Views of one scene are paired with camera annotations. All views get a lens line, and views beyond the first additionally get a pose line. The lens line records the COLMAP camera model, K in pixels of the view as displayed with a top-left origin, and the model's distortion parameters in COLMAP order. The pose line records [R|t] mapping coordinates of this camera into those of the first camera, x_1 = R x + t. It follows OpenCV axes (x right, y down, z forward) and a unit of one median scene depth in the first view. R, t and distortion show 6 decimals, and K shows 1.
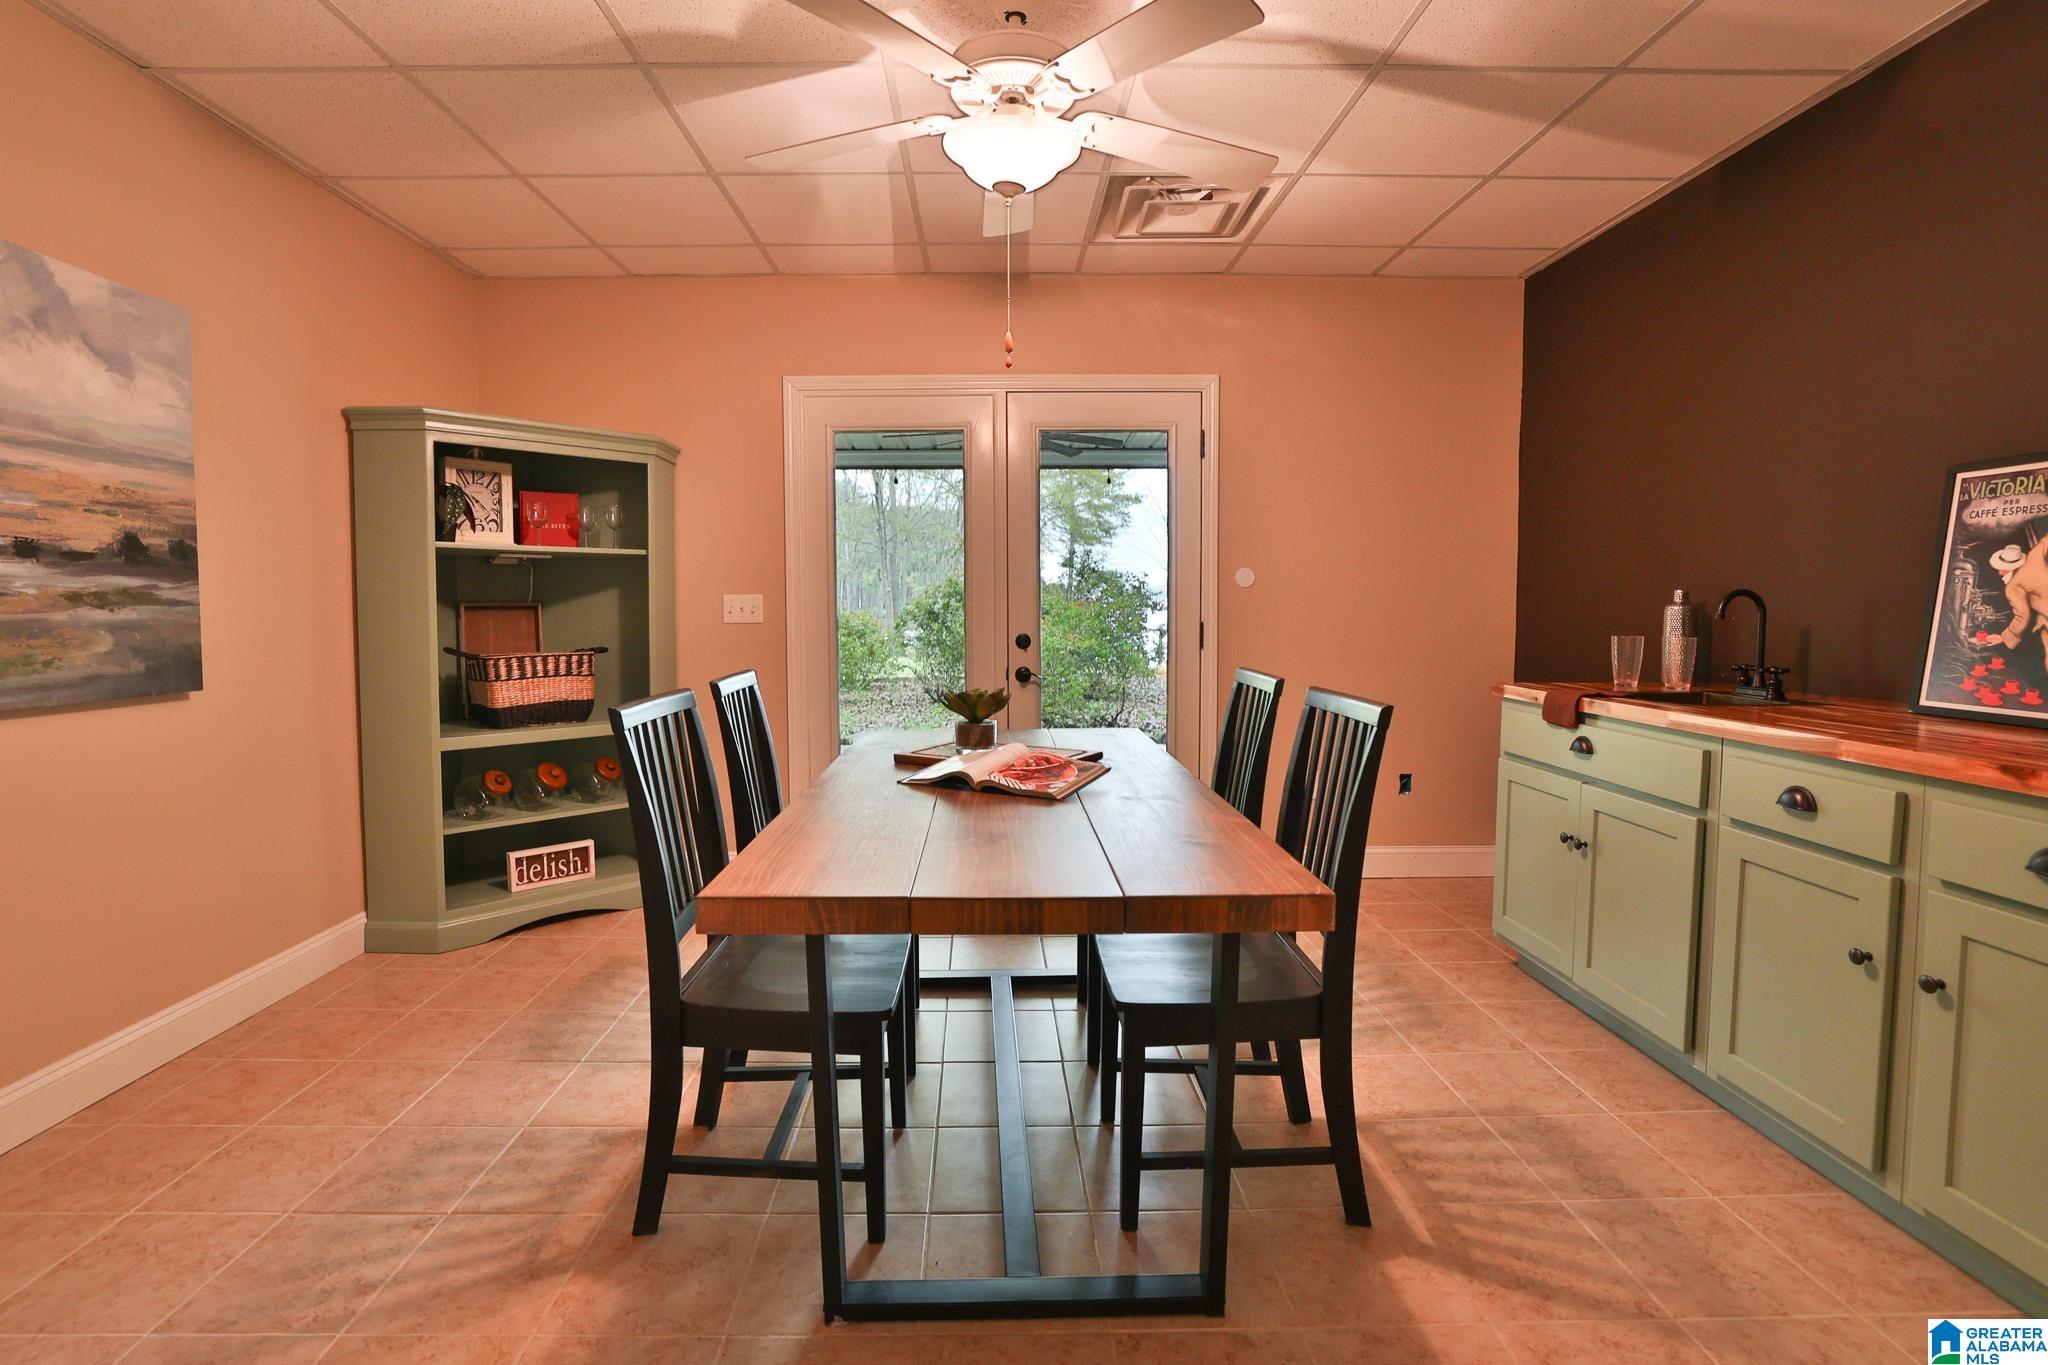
lens RADIAL K [[928.8, 0, 997.8], [0, 928.8, 649.4], [0, 0, 1]] dist [-0.019012, 0.003483]
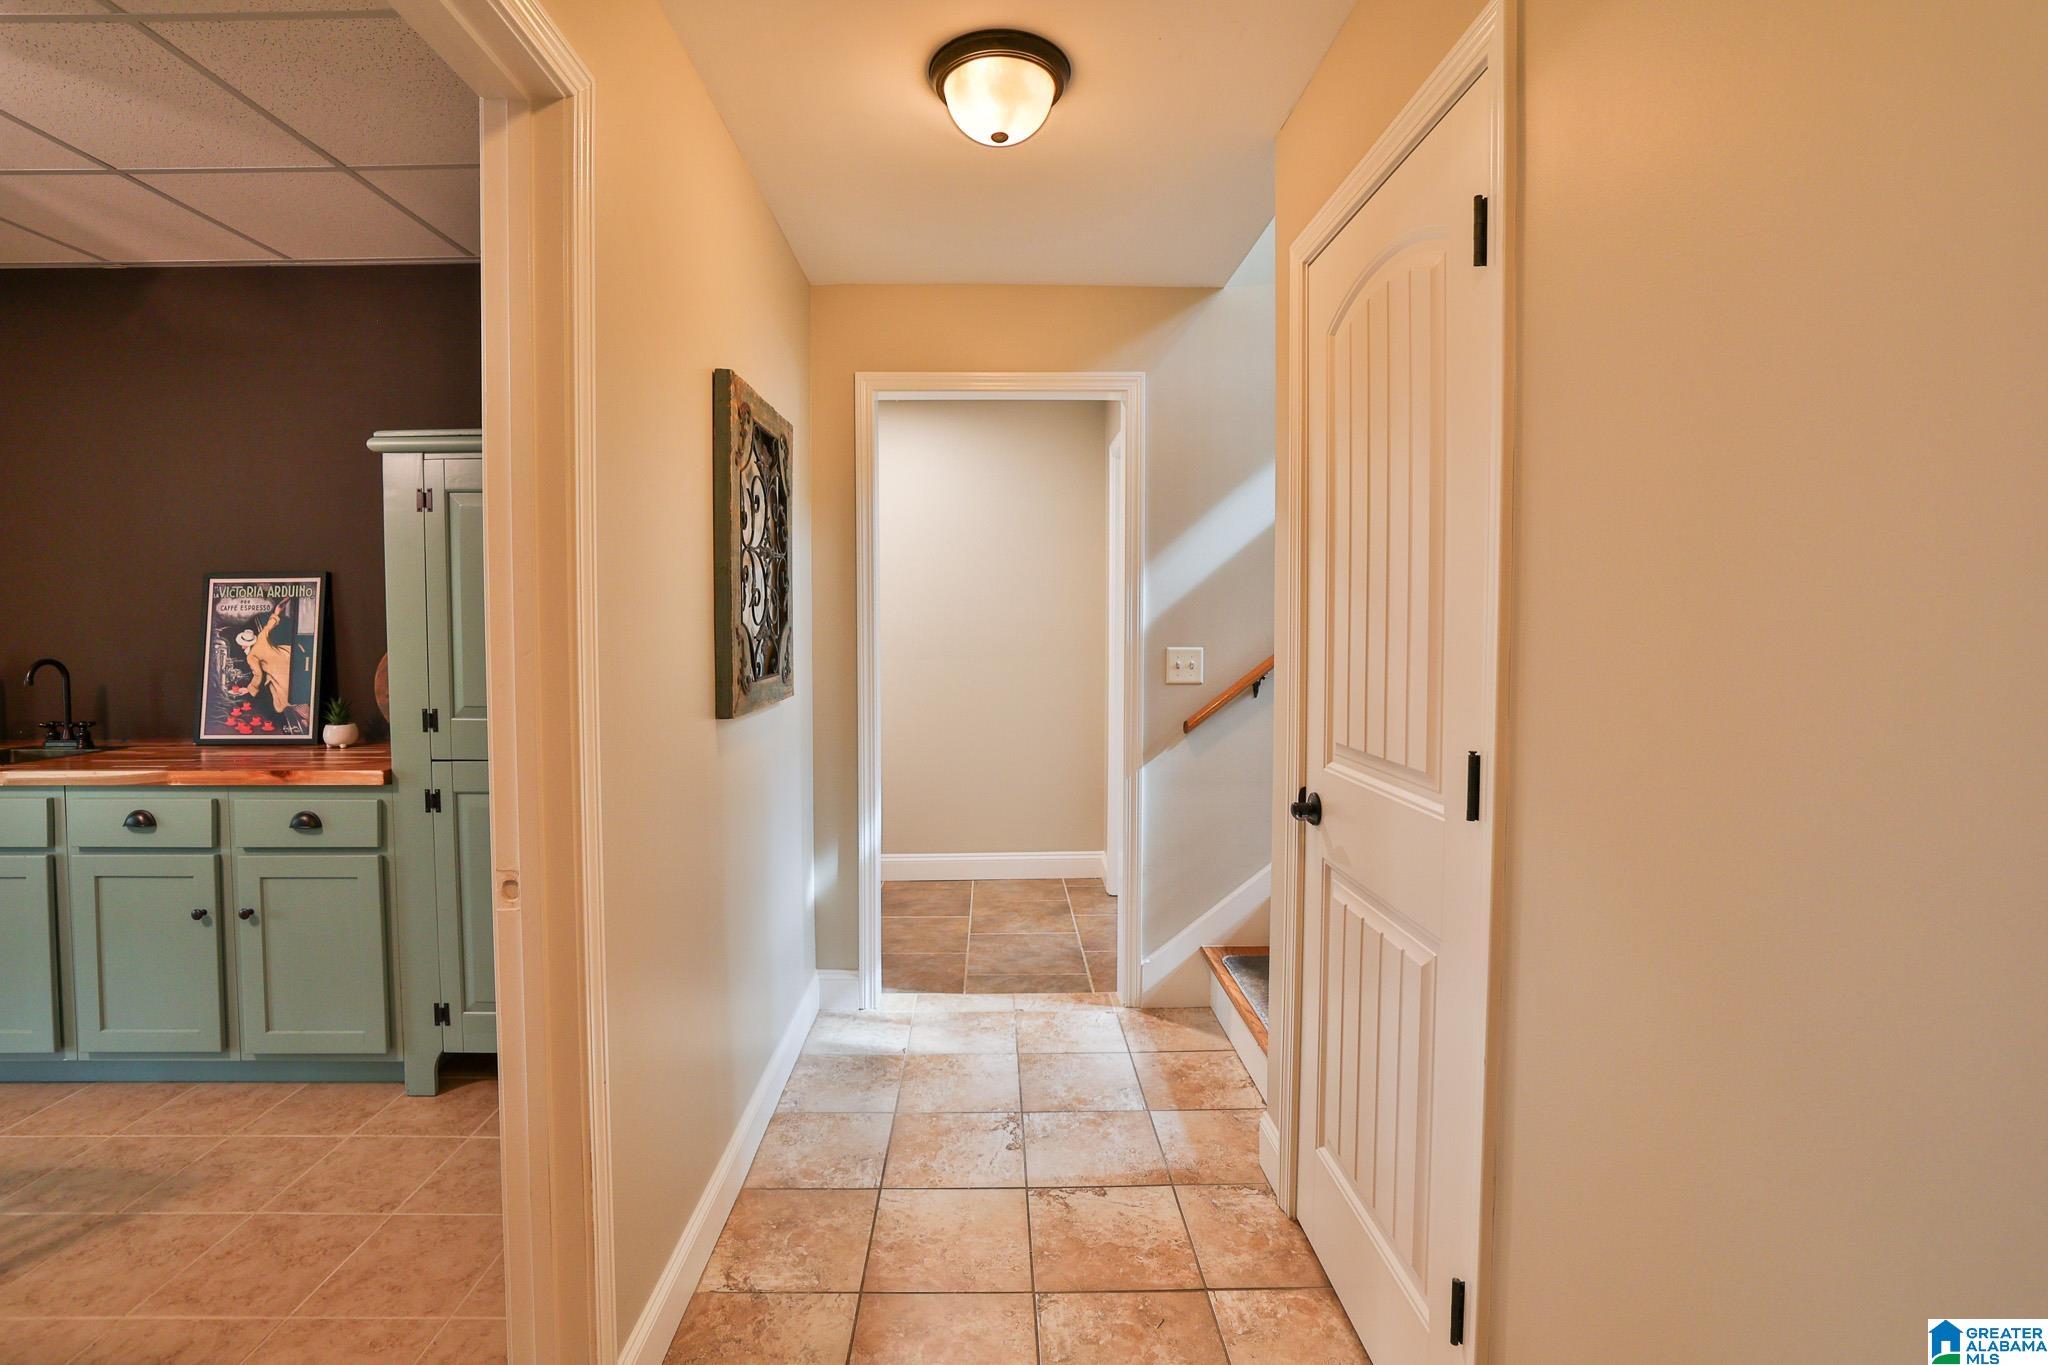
lens RADIAL K [[928.8, 0, 1018.6], [0, 928.8, 668.4], [0, 0, 1]] dist [-0.019012, 0.003483]
pose [[-0.010808, -0.047680, 0.998804, -0.473359], [0.051271, 0.997522, 0.048174, -0.057764], [-0.998626, 0.051730, -0.008337, -0.297994]]
